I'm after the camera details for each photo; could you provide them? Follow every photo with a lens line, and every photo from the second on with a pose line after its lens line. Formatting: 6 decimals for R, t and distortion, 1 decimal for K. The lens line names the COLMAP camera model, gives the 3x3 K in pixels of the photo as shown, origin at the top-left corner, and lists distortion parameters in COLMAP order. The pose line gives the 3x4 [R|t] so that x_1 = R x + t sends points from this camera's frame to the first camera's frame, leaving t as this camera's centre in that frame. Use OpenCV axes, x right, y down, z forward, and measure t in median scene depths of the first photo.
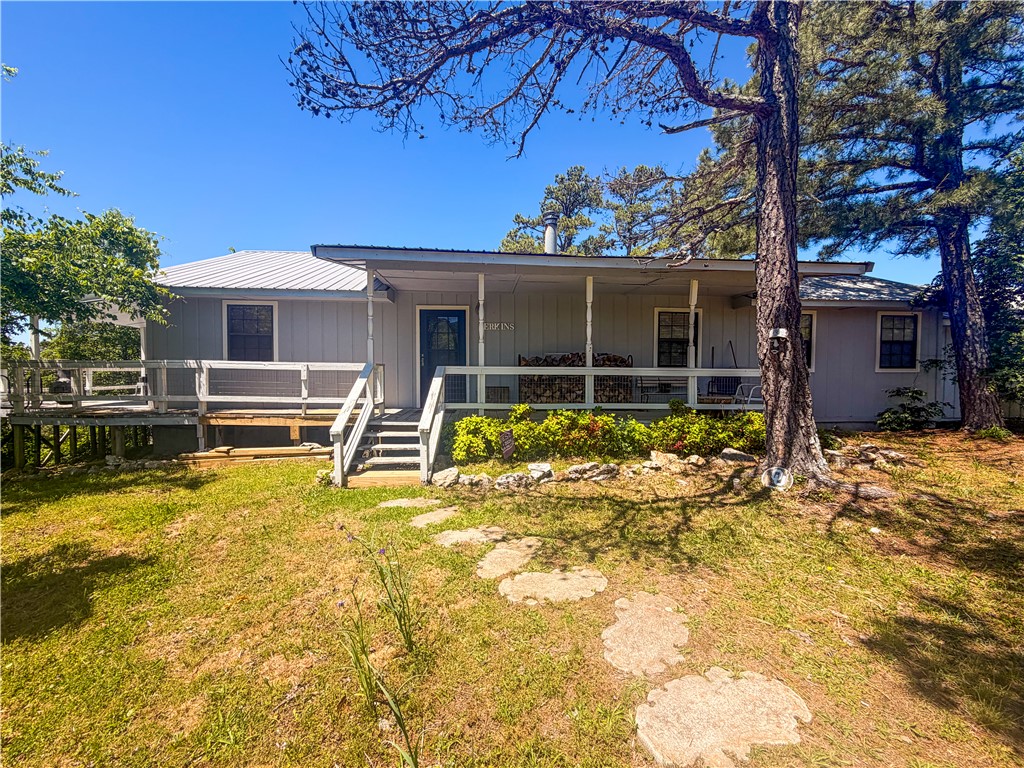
lens RADIAL K [[407.2, 0, 512.2], [0, 407.2, 384.8], [0, 0, 1]] dist [-0.000034, -0.000215]
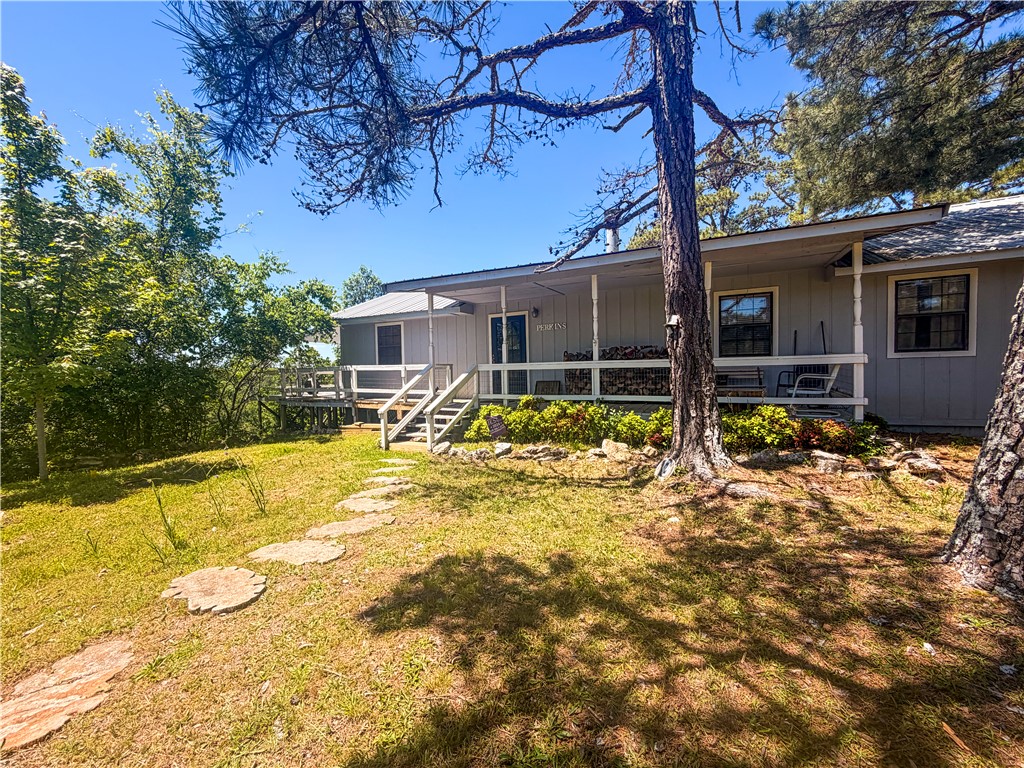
lens RADIAL K [[407.2, 0, 509.6], [0, 407.2, 384.5], [0, 0, 1]] dist [-0.000034, -0.000215]
pose [[0.860993, -0.006809, -0.508572, 0.670325], [0.009399, 0.999953, 0.002523, 0.016887], [0.508530, -0.006952, 0.861016, -0.027936]]
